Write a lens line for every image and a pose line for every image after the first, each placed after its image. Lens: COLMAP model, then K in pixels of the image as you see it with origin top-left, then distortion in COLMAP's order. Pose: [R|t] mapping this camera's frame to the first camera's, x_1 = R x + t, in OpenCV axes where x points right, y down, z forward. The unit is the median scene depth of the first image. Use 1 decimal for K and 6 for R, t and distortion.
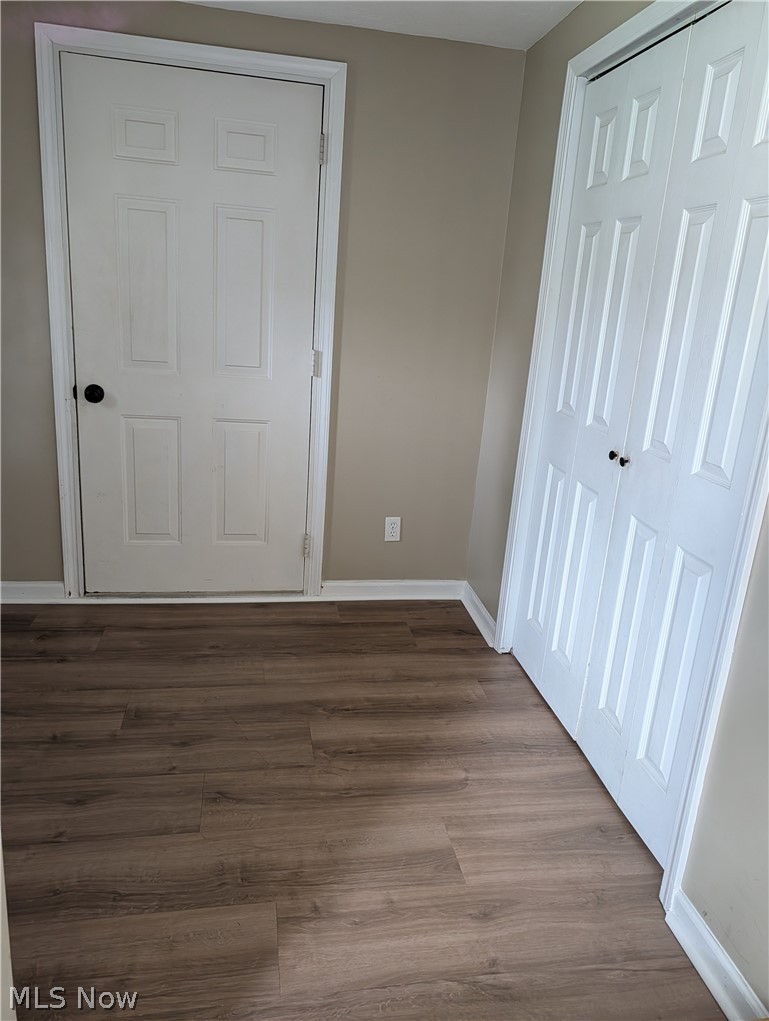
lens RADIAL K [[746.9, 0, 381.9], [0, 746.9, 510.7], [0, 0, 1]] dist [0.005888, -0.013826]
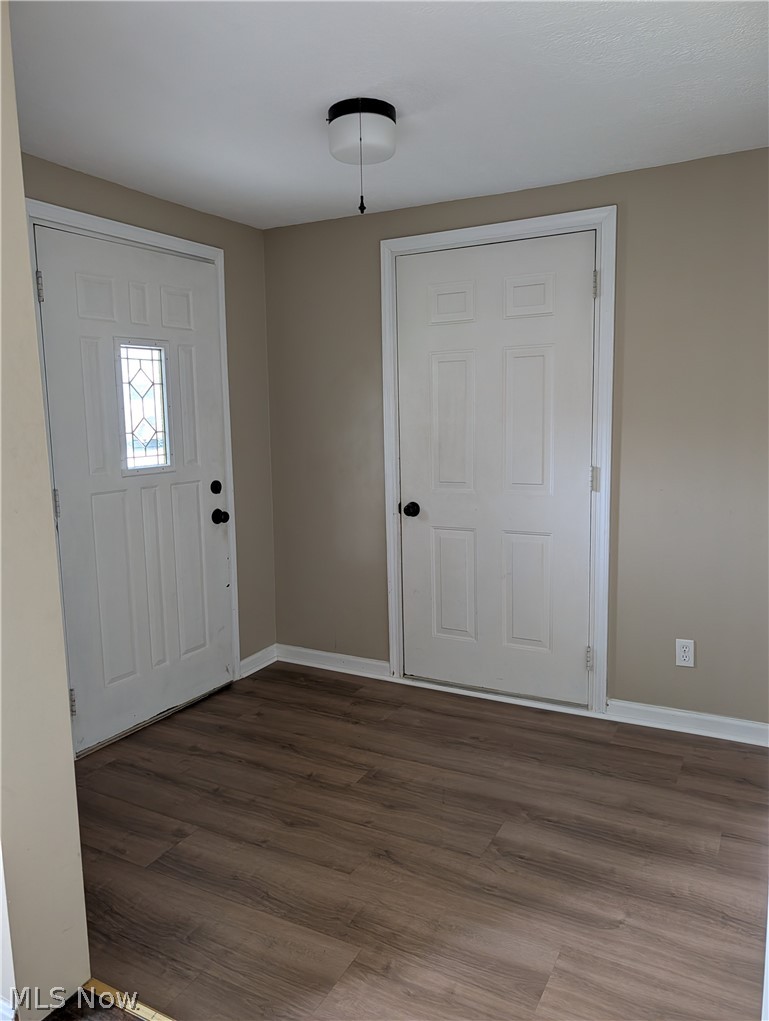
lens RADIAL K [[746.9, 0, 381.9], [0, 746.9, 510.7], [0, 0, 1]] dist [0.005888, -0.013826]
pose [[0.769796, -0.002996, -0.638283, 0.405977], [-0.105265, 0.985701, -0.131581, 0.015822], [0.629550, 0.168480, 0.758473, 0.042786]]
